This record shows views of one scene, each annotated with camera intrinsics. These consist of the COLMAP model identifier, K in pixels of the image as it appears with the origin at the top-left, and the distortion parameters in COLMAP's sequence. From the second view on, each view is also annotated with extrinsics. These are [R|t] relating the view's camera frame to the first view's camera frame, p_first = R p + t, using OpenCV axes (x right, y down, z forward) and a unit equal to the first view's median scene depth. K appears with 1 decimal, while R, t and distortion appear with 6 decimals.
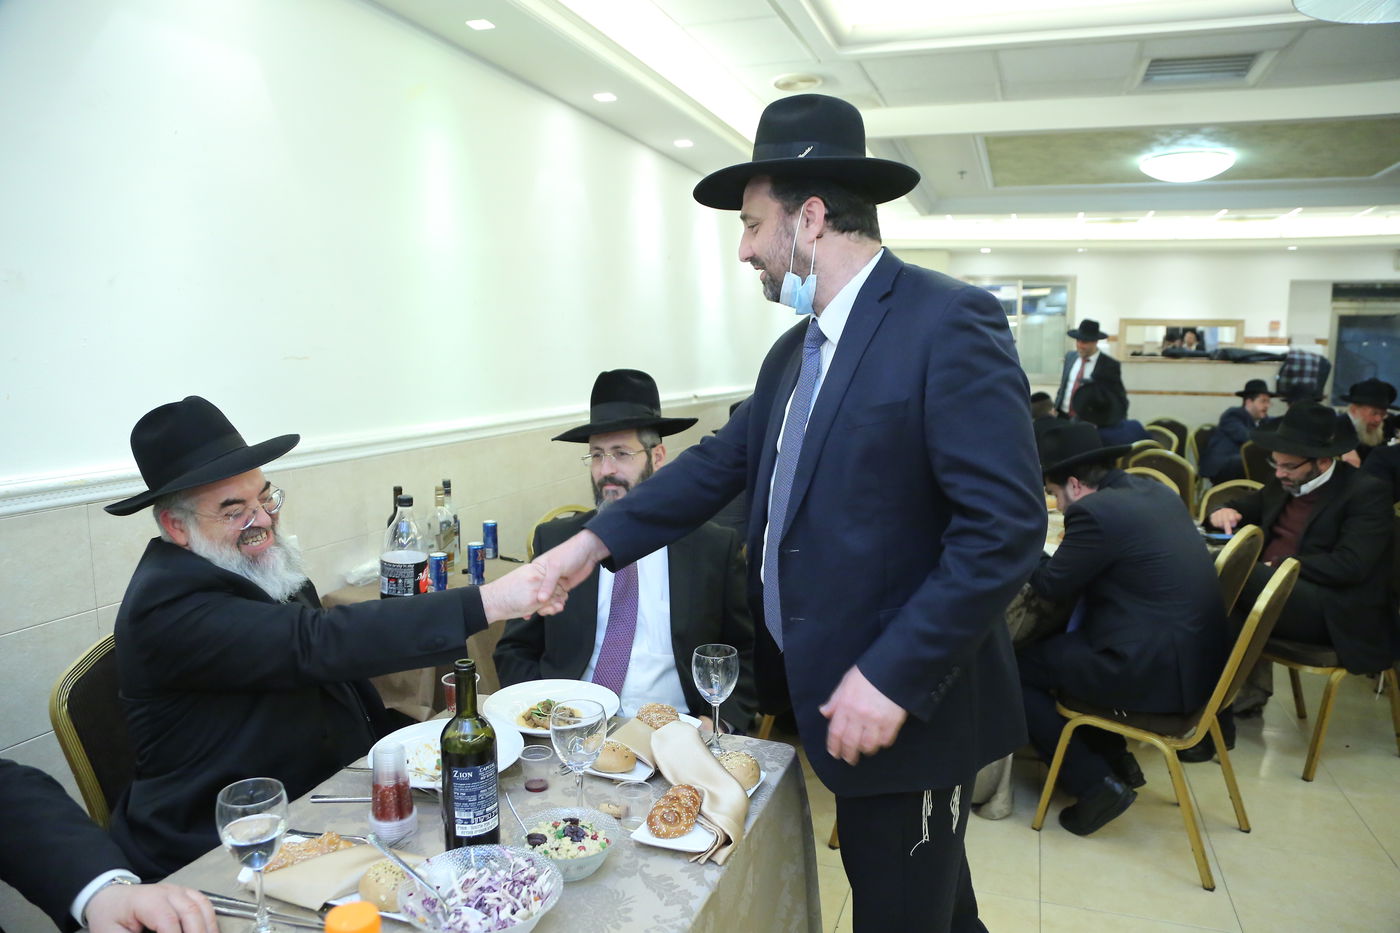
lens RADIAL K [[945.4, 0, 692.0], [0, 945.4, 457.4], [0, 0, 1]] dist [-0.121764, 0.065453]
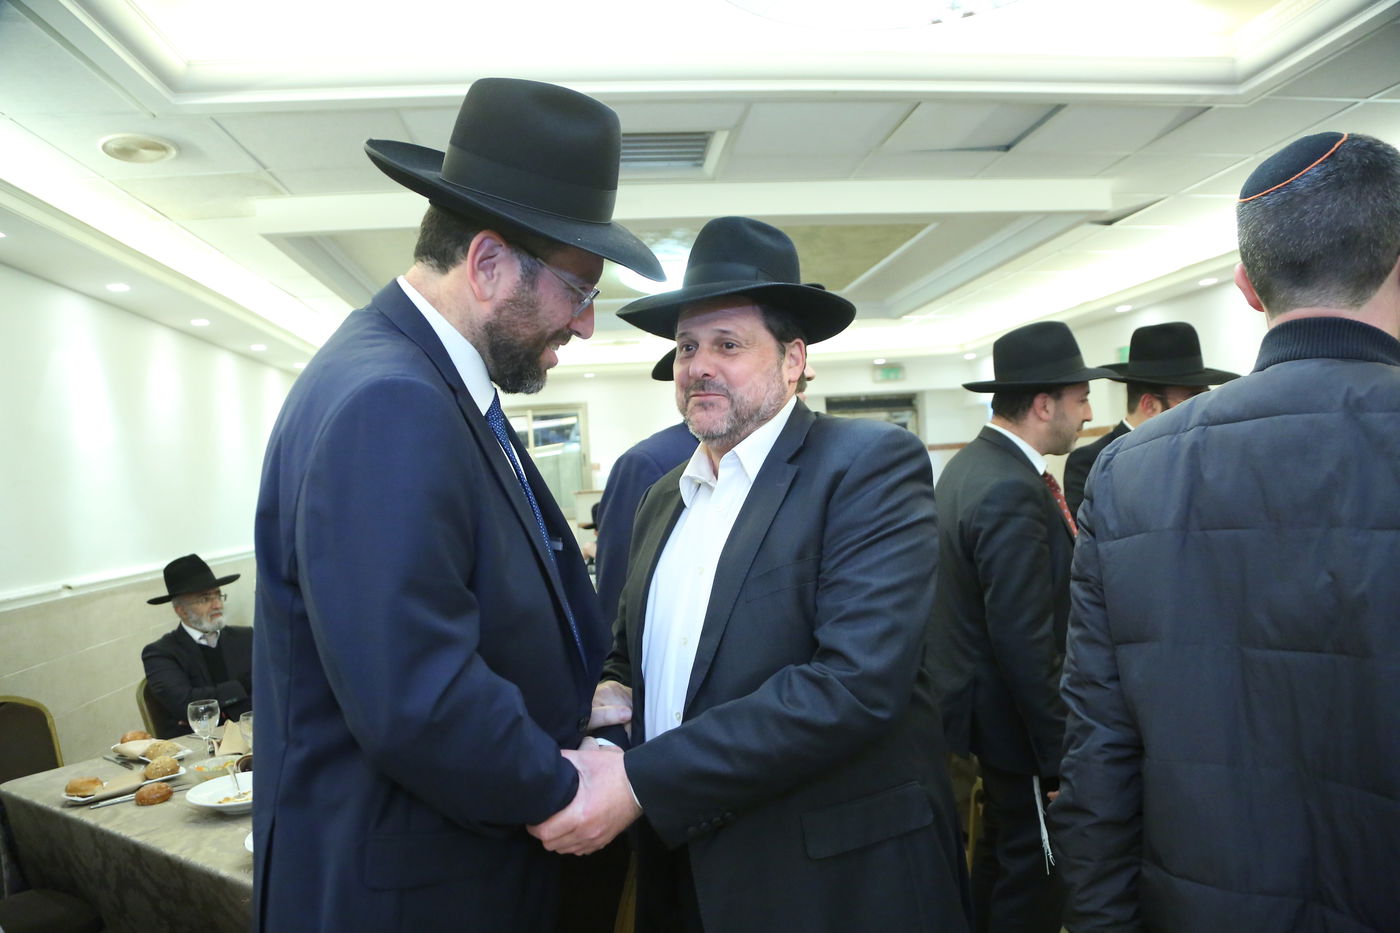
lens RADIAL K [[945.4, 0, 695.3], [0, 945.4, 470.5], [0, 0, 1]] dist [-0.121764, 0.065453]
pose [[0.891761, -0.061942, 0.448247, 0.137112], [0.120028, 0.987482, -0.102331, -0.026130], [-0.436297, 0.145058, 0.888033, 0.178535]]
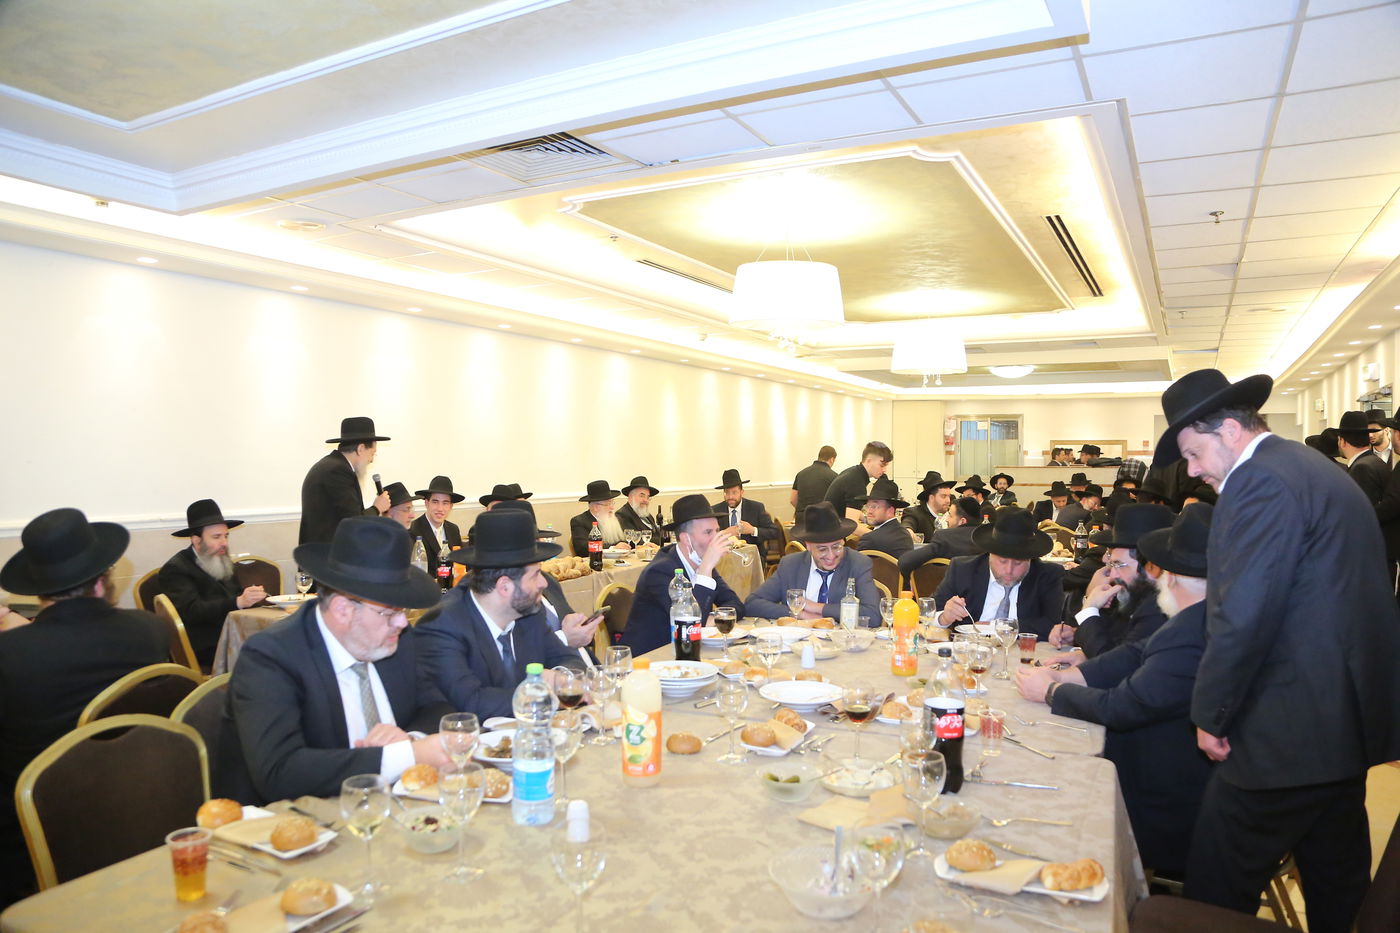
lens RADIAL K [[945.4, 0, 701.6], [0, 945.4, 463.5], [0, 0, 1]] dist [-0.121764, 0.065453]
pose [[0.990063, -0.004602, -0.140550, 0.159250], [-0.010748, 0.994064, -0.108261, 0.127584], [0.140214, 0.108696, 0.984137, -1.211305]]
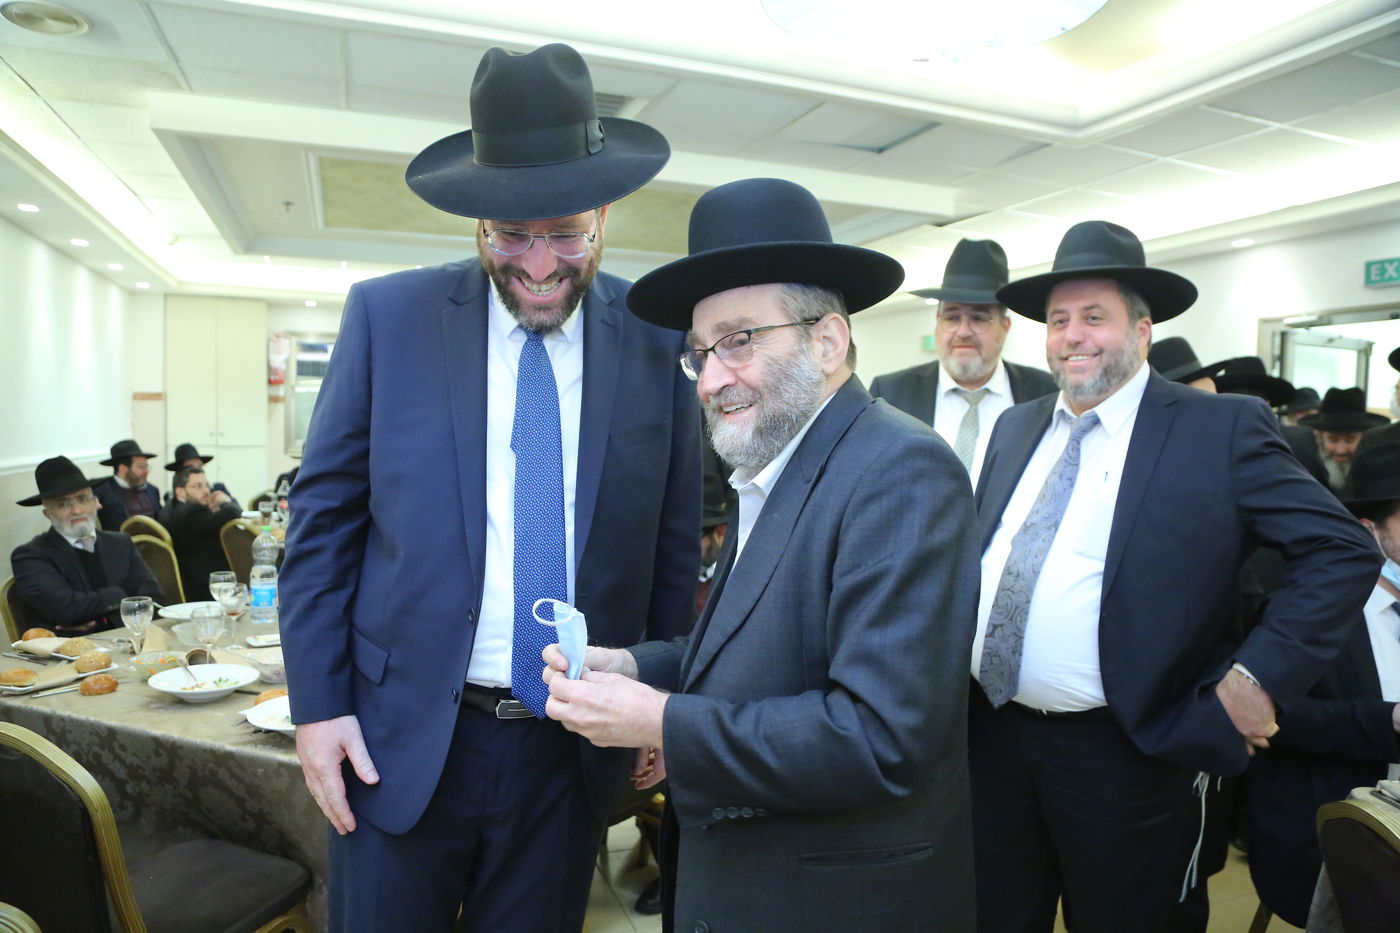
lens RADIAL K [[945.4, 0, 700.8], [0, 945.4, 471.8], [0, 0, 1]] dist [-0.121764, 0.065453]
pose [[0.758499, -0.023666, 0.651244, 0.034916], [0.059282, 0.997703, -0.032790, -0.019823], [-0.648972, 0.063479, 0.758159, 0.174864]]
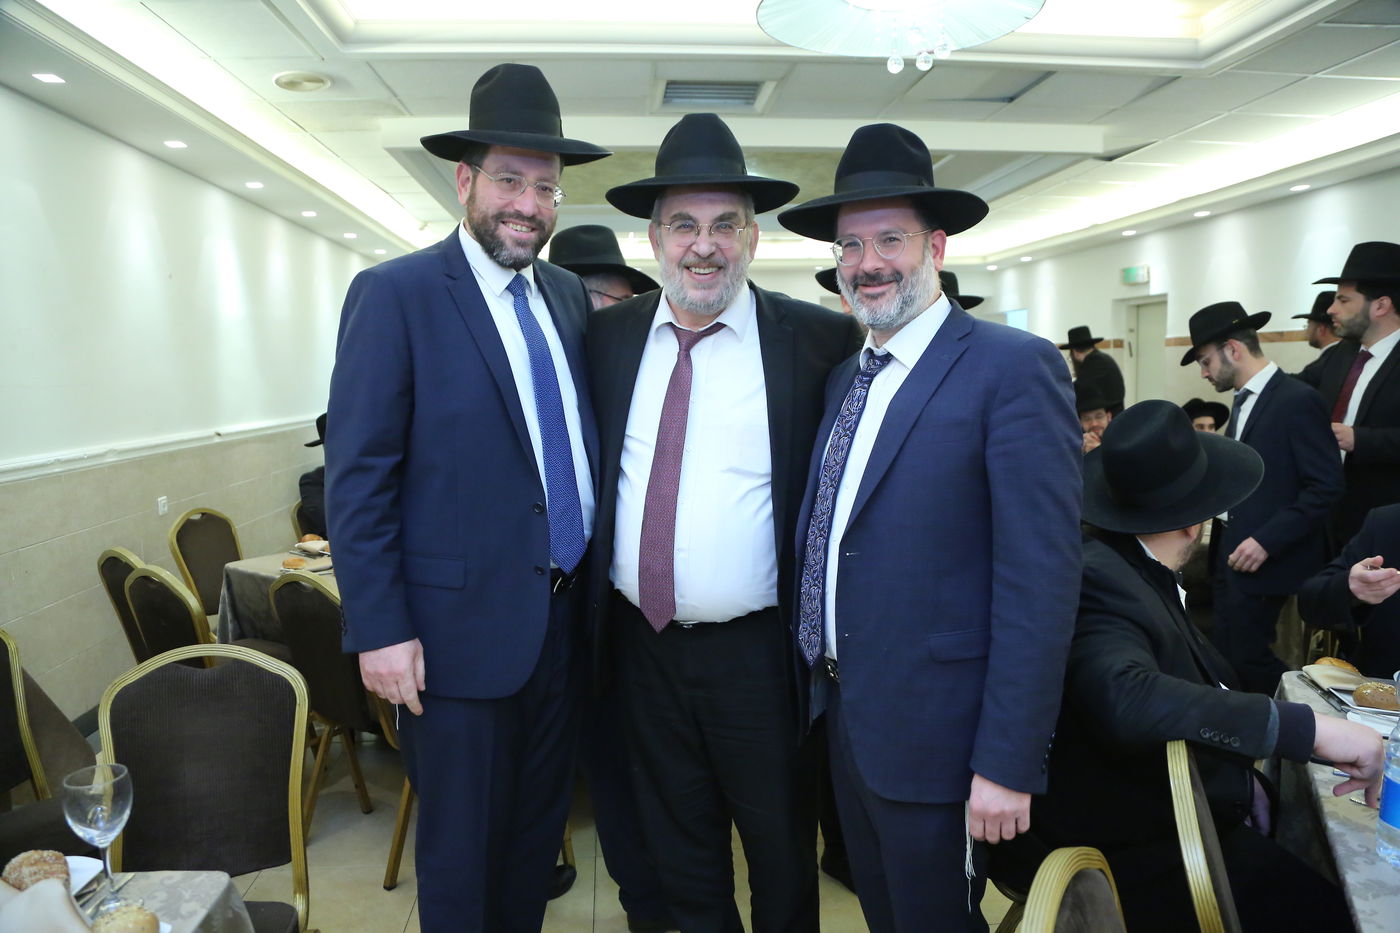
lens RADIAL K [[945.4, 0, 699.8], [0, 945.4, 466.6], [0, 0, 1]] dist [-0.121764, 0.065453]
pose [[0.905774, -0.067197, 0.418399, 0.054347], [0.072720, 0.997349, 0.002752, -0.003973], [-0.417474, 0.027933, 0.908259, 0.034436]]
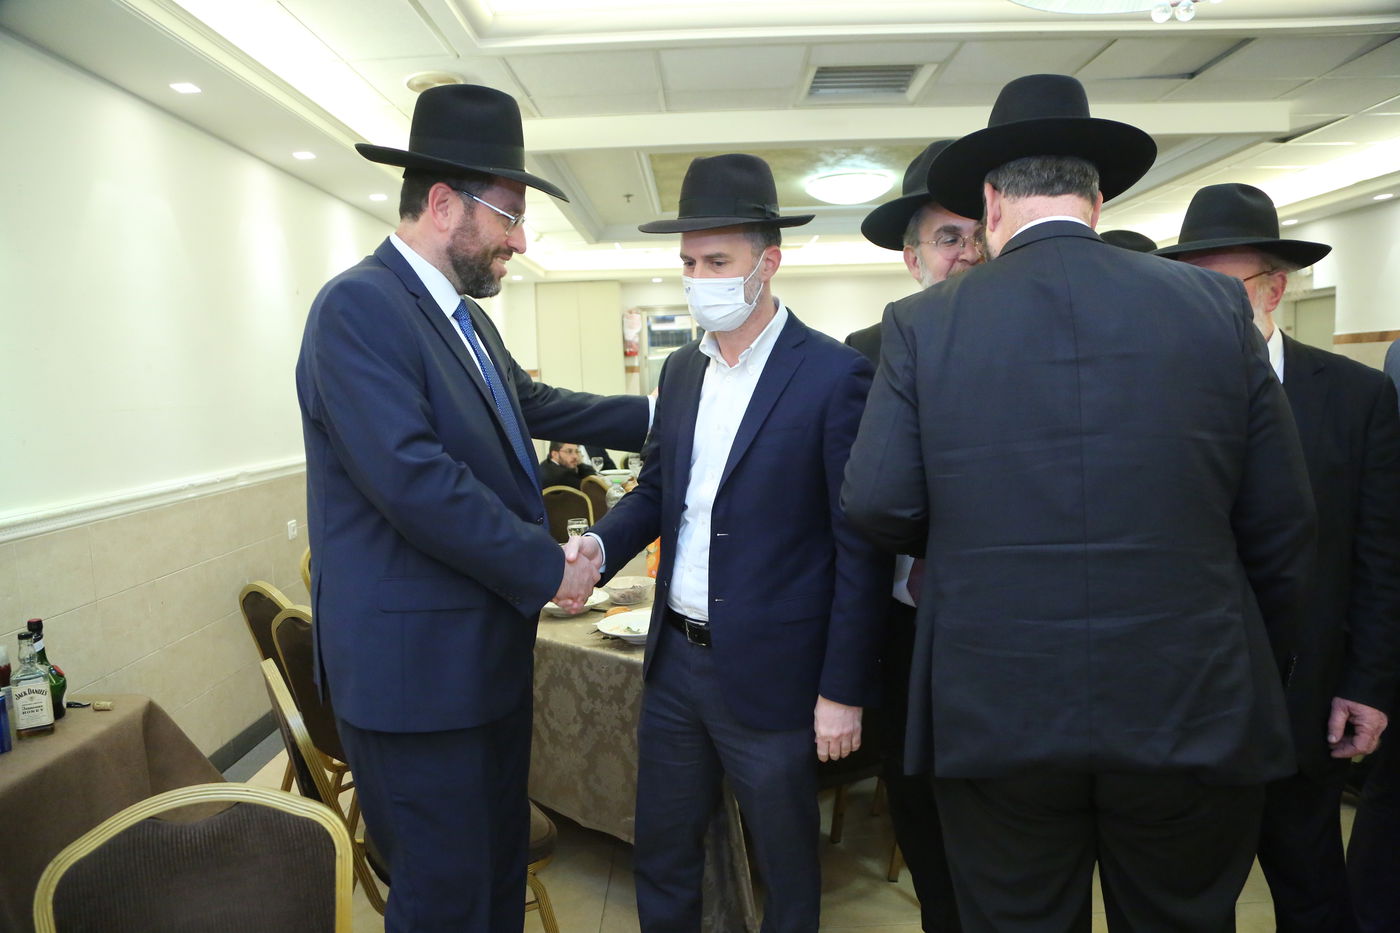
lens RADIAL K [[945.4, 0, 696.8], [0, 945.4, 465.2], [0, 0, 1]] dist [-0.121764, 0.065453]
pose [[0.941933, -0.072588, 0.327863, 0.029958], [0.082976, 0.996393, -0.017787, -0.013886], [-0.325389, 0.043959, 0.944558, 0.107562]]
